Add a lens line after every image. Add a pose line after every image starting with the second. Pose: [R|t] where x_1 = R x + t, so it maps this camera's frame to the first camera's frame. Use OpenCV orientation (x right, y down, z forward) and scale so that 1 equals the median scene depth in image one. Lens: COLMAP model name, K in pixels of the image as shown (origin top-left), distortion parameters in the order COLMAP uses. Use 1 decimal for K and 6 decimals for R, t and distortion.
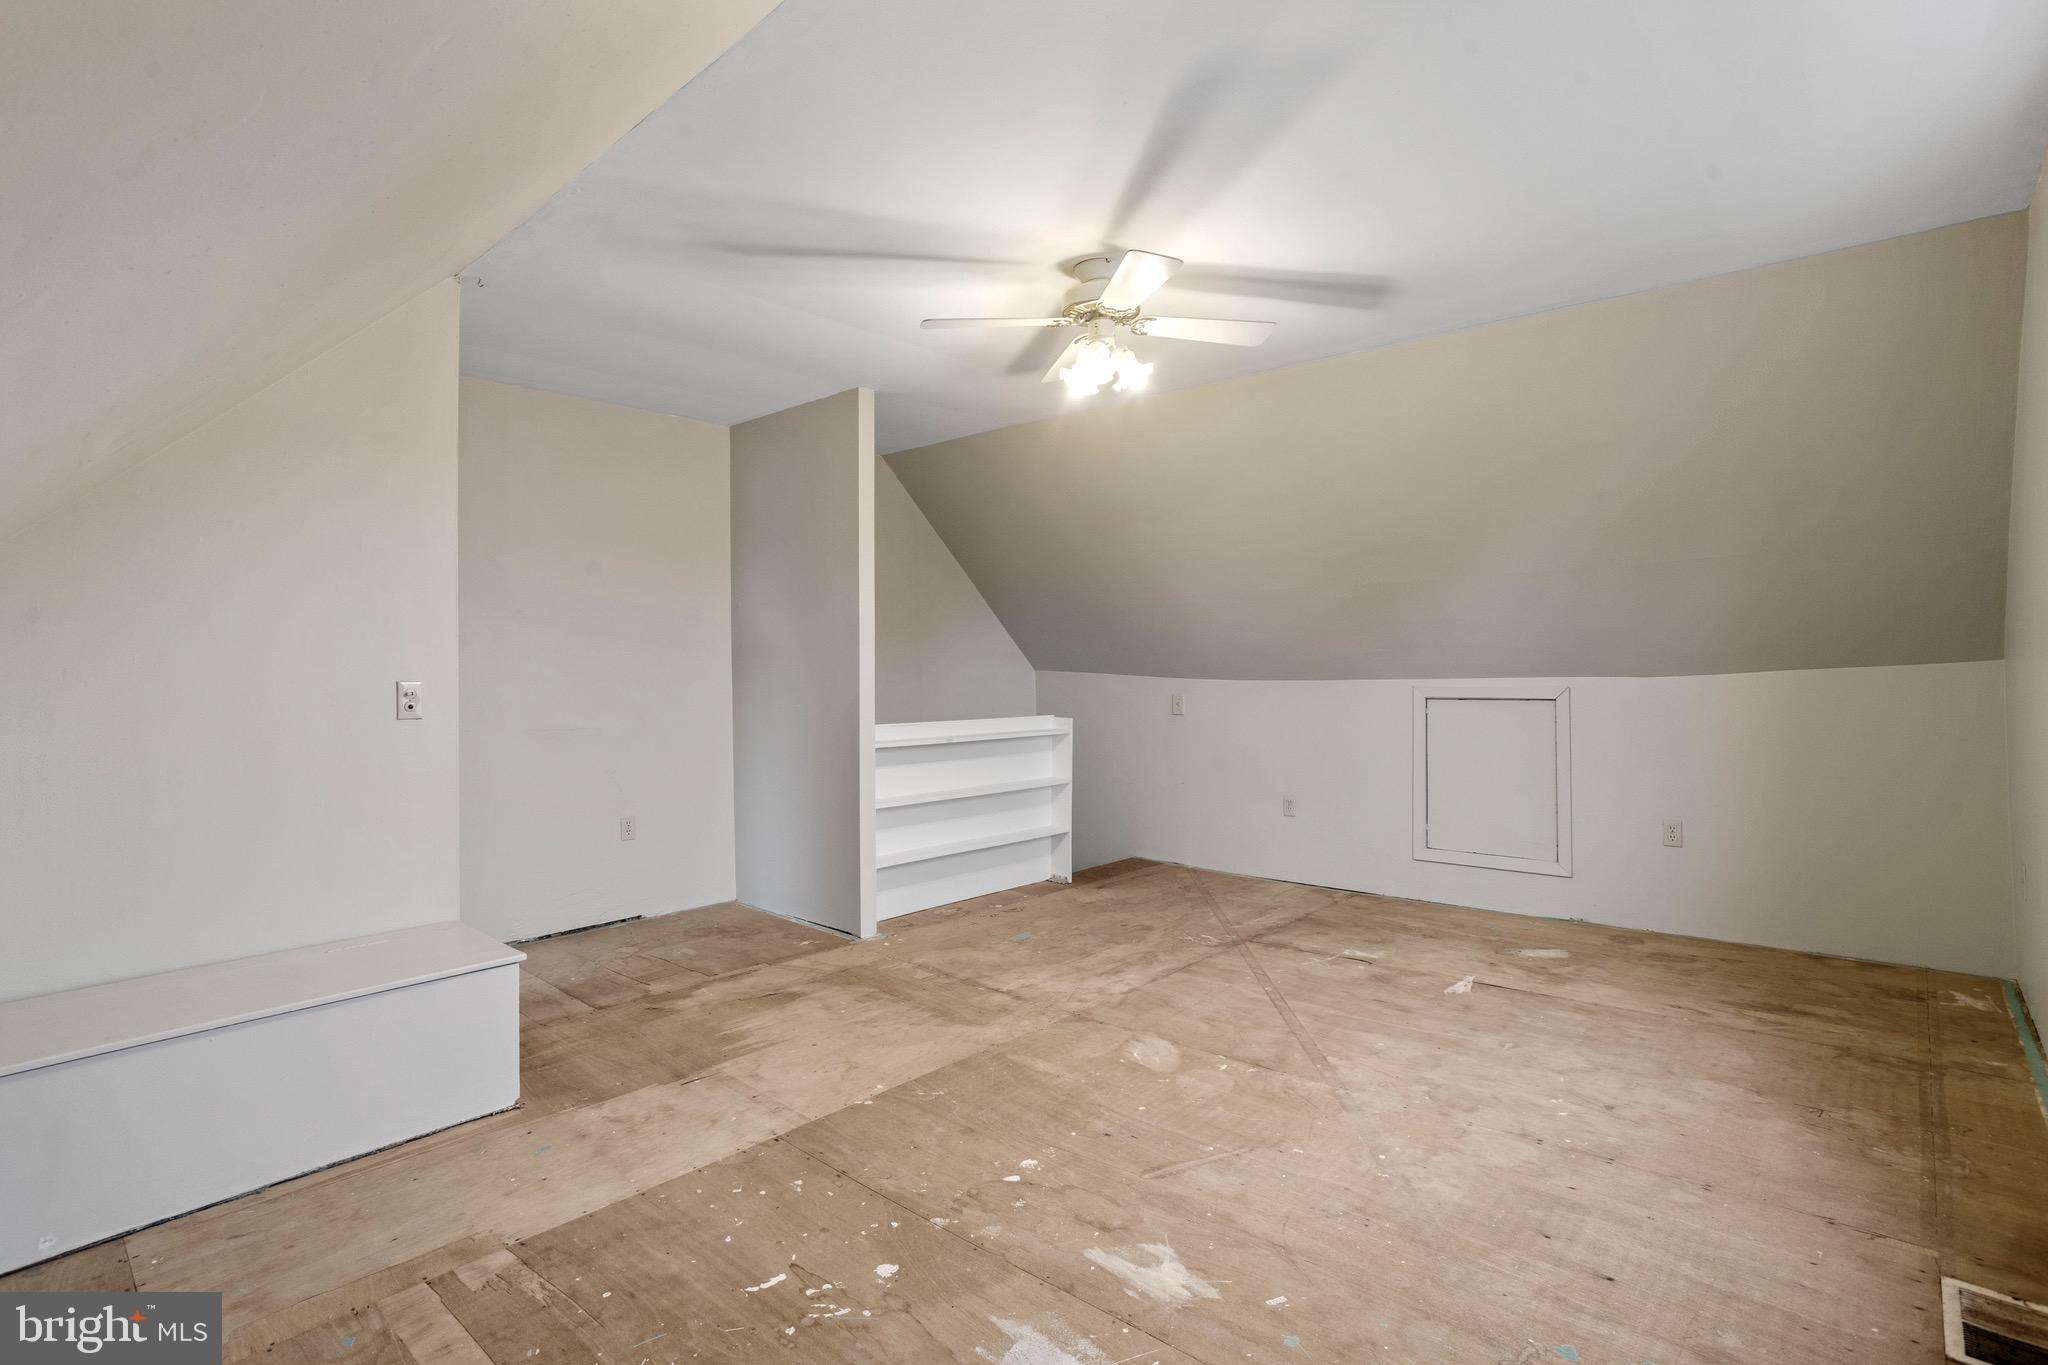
lens RADIAL K [[993.6, 0, 1030.6], [0, 993.6, 676.7], [0, 0, 1]] dist [-0.023227, 0.006939]
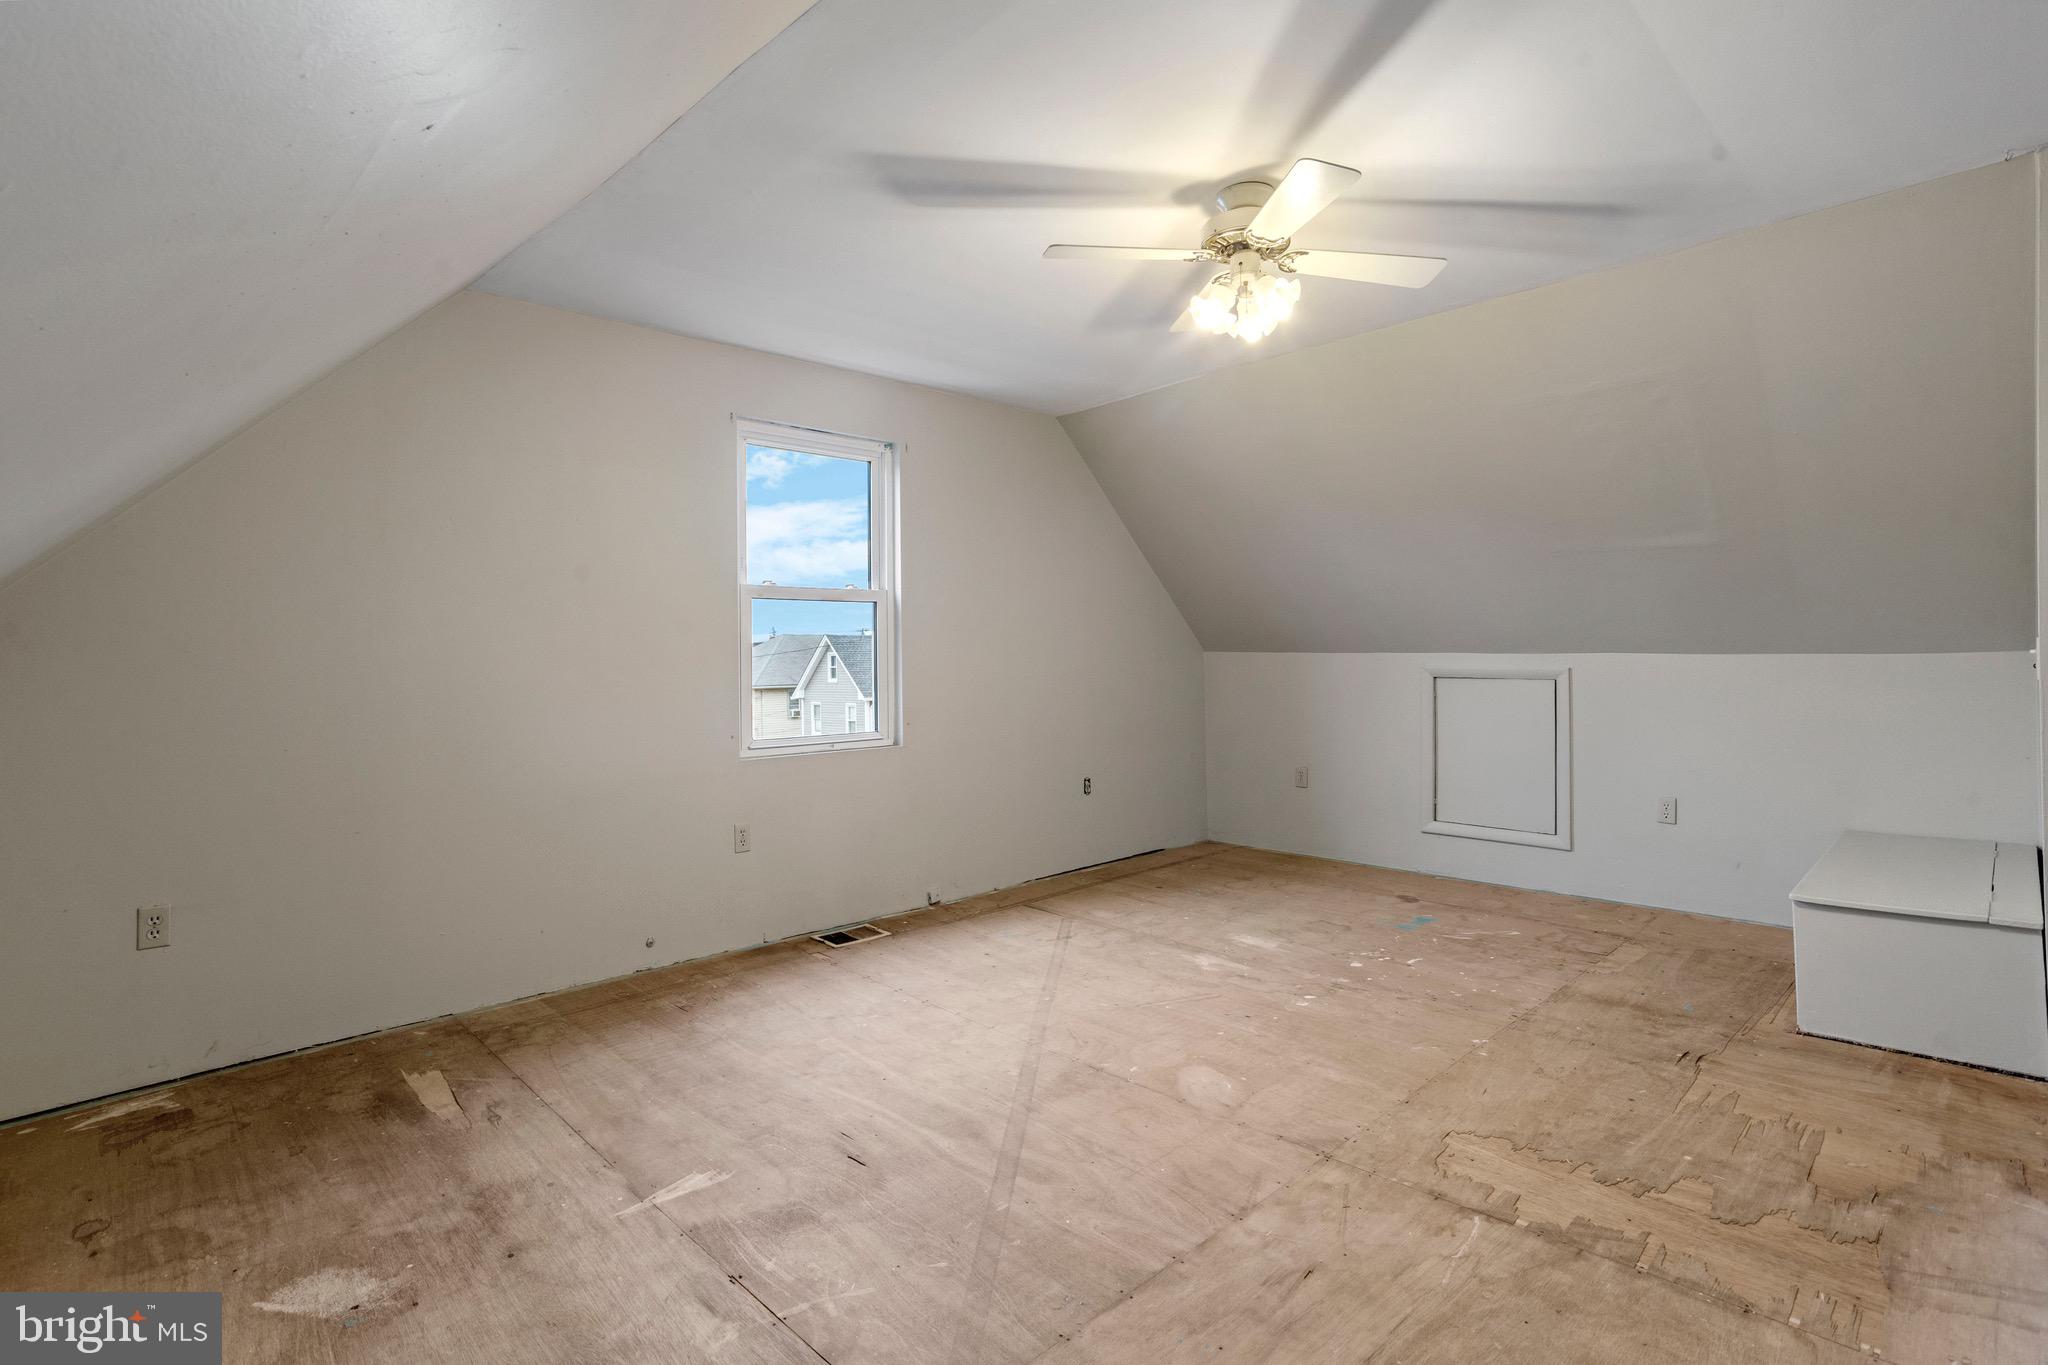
lens RADIAL K [[993.6, 0, 1013.3], [0, 993.6, 679.3], [0, 0, 1]] dist [-0.023227, 0.006939]
pose [[-0.995952, 0.026392, 0.085931, 0.212410], [0.028618, 0.999283, 0.024780, -0.004998], [-0.085215, 0.027139, -0.995993, 1.888249]]
